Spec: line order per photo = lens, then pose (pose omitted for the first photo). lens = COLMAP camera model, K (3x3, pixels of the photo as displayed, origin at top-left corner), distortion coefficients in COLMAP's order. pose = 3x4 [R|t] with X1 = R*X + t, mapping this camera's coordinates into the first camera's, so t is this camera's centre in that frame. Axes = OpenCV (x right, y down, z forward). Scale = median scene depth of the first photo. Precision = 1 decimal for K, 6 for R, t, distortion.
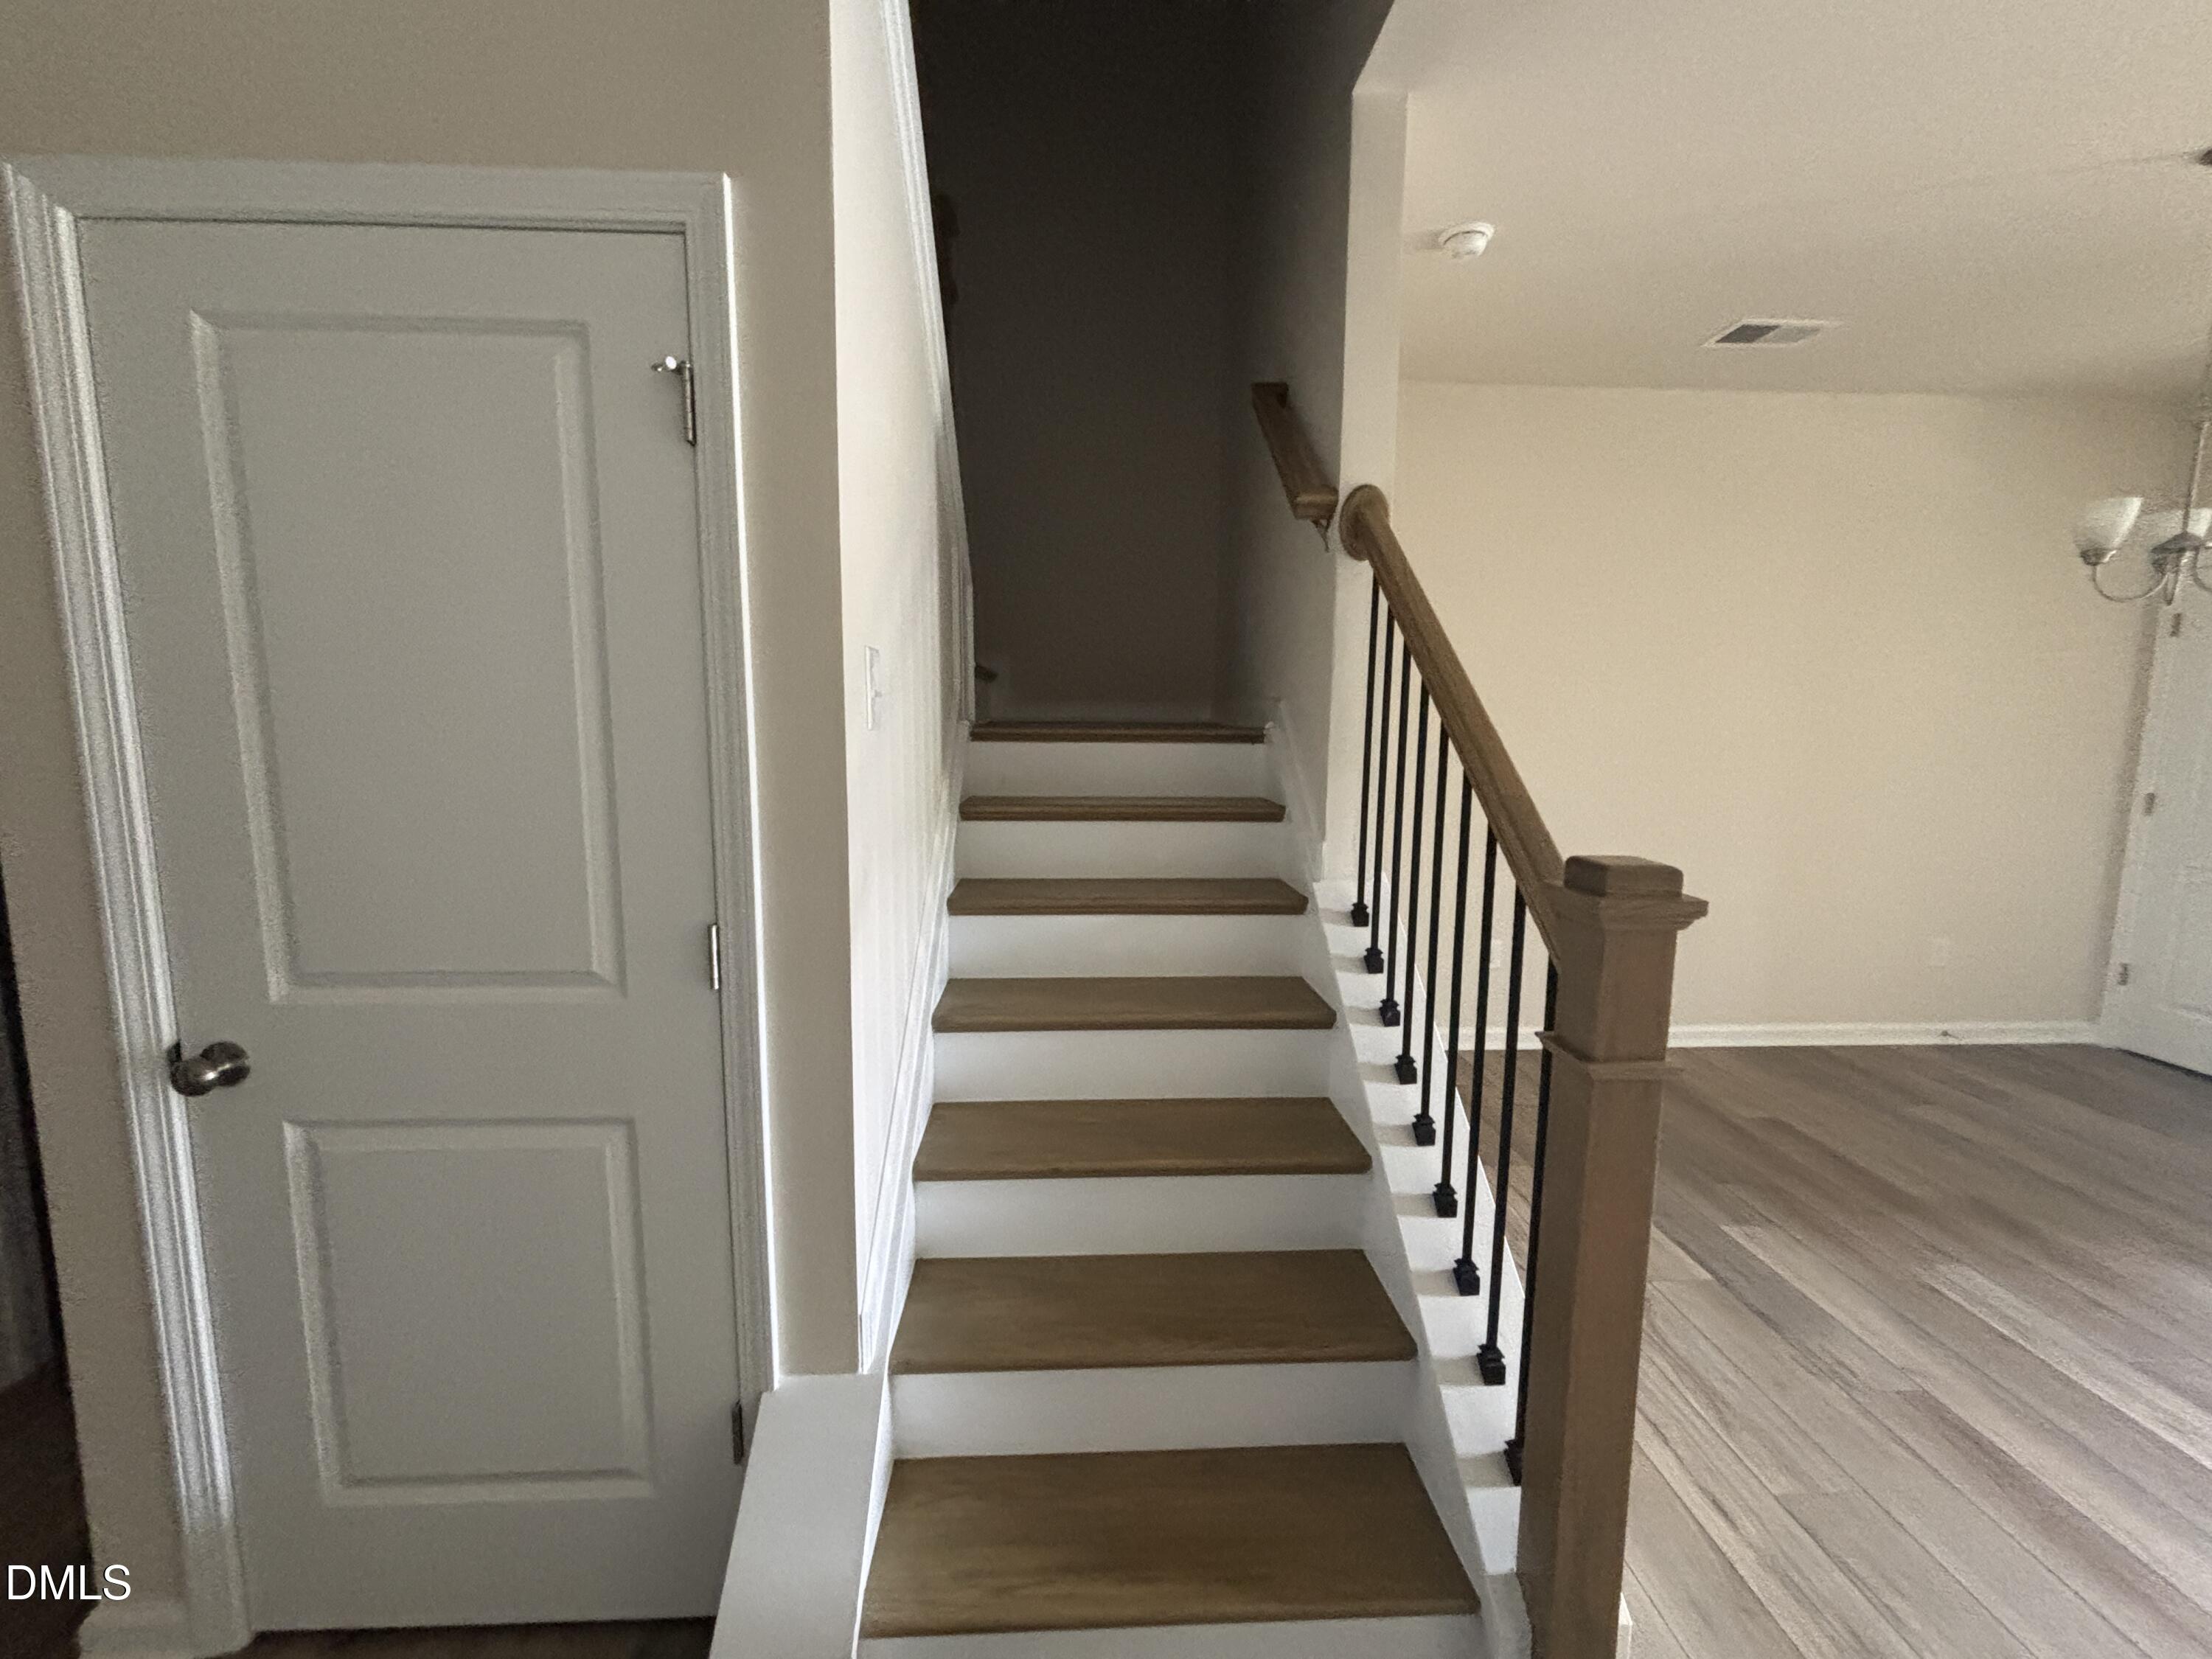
lens RADIAL K [[891.2, 0, 1106.2], [0, 891.2, 823.1], [0, 0, 1]] dist [0.000198, 0.001429]
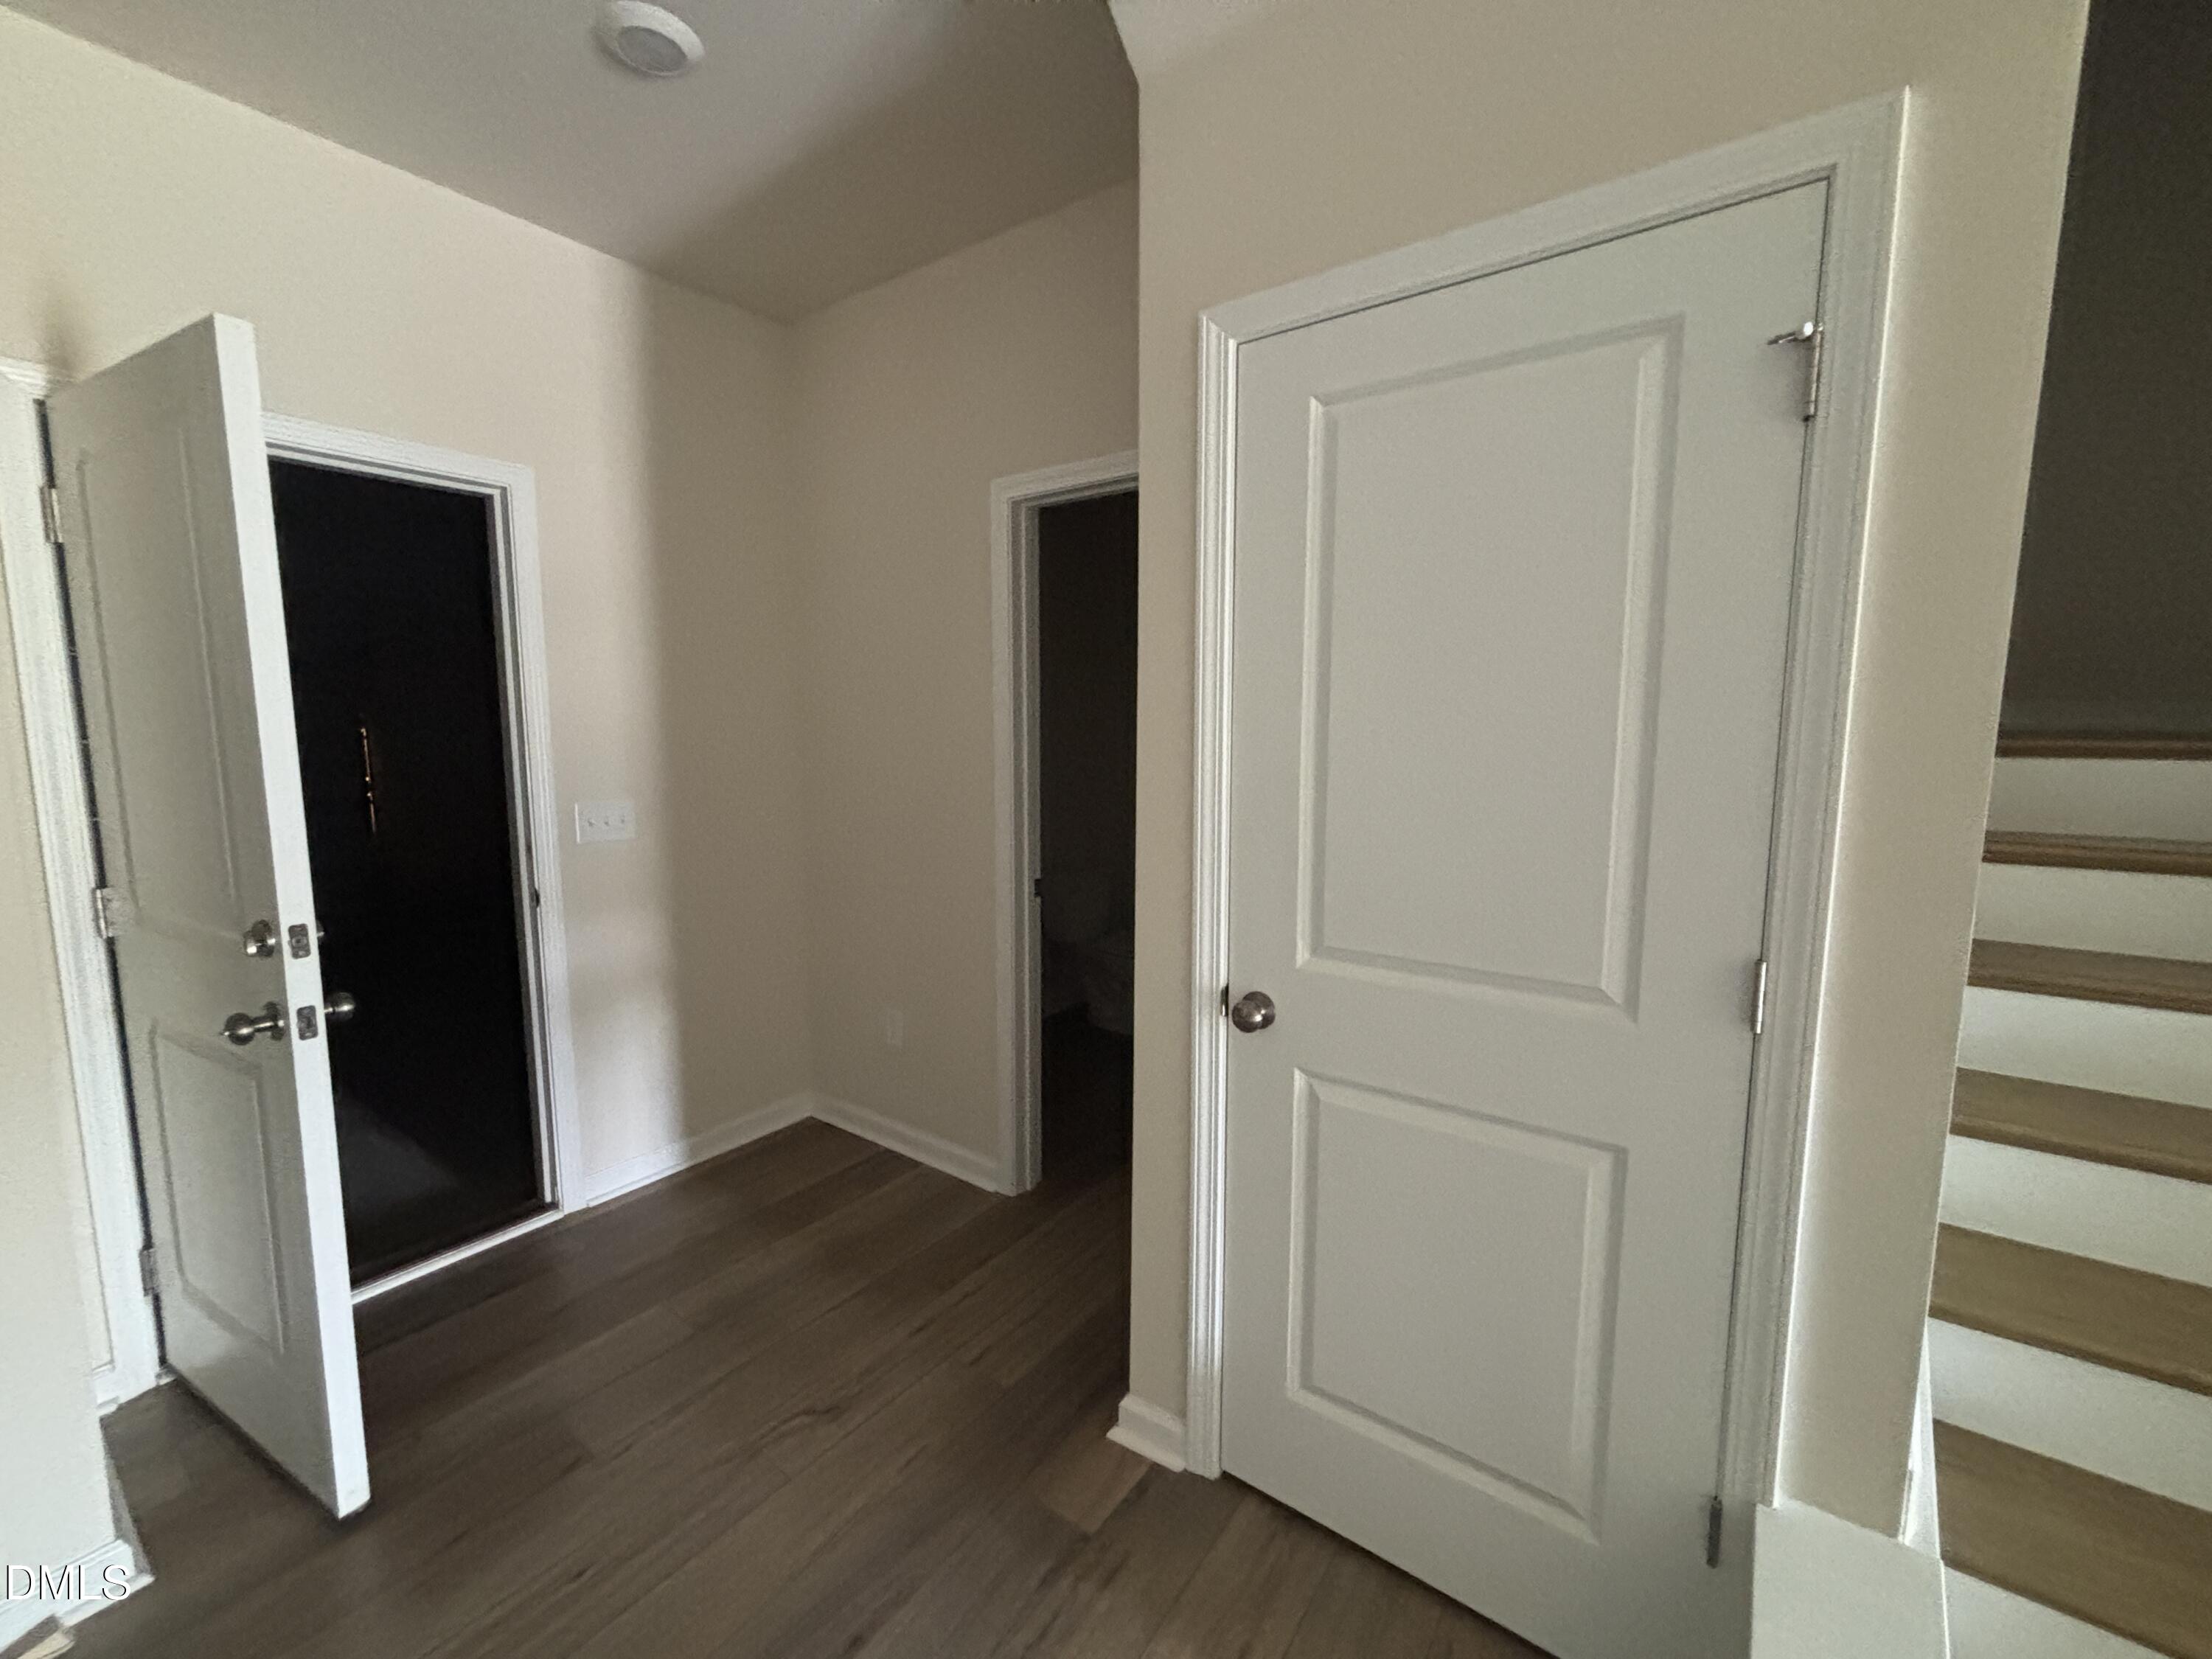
lens RADIAL K [[891.2, 0, 1100.6], [0, 891.2, 819.6], [0, 0, 1]] dist [0.000198, 0.001429]
pose [[0.785635, 0.063838, -0.615388, -0.391148], [-0.069913, 0.997452, 0.014217, 0.006217], [0.614727, 0.031854, 0.788096, -0.099977]]
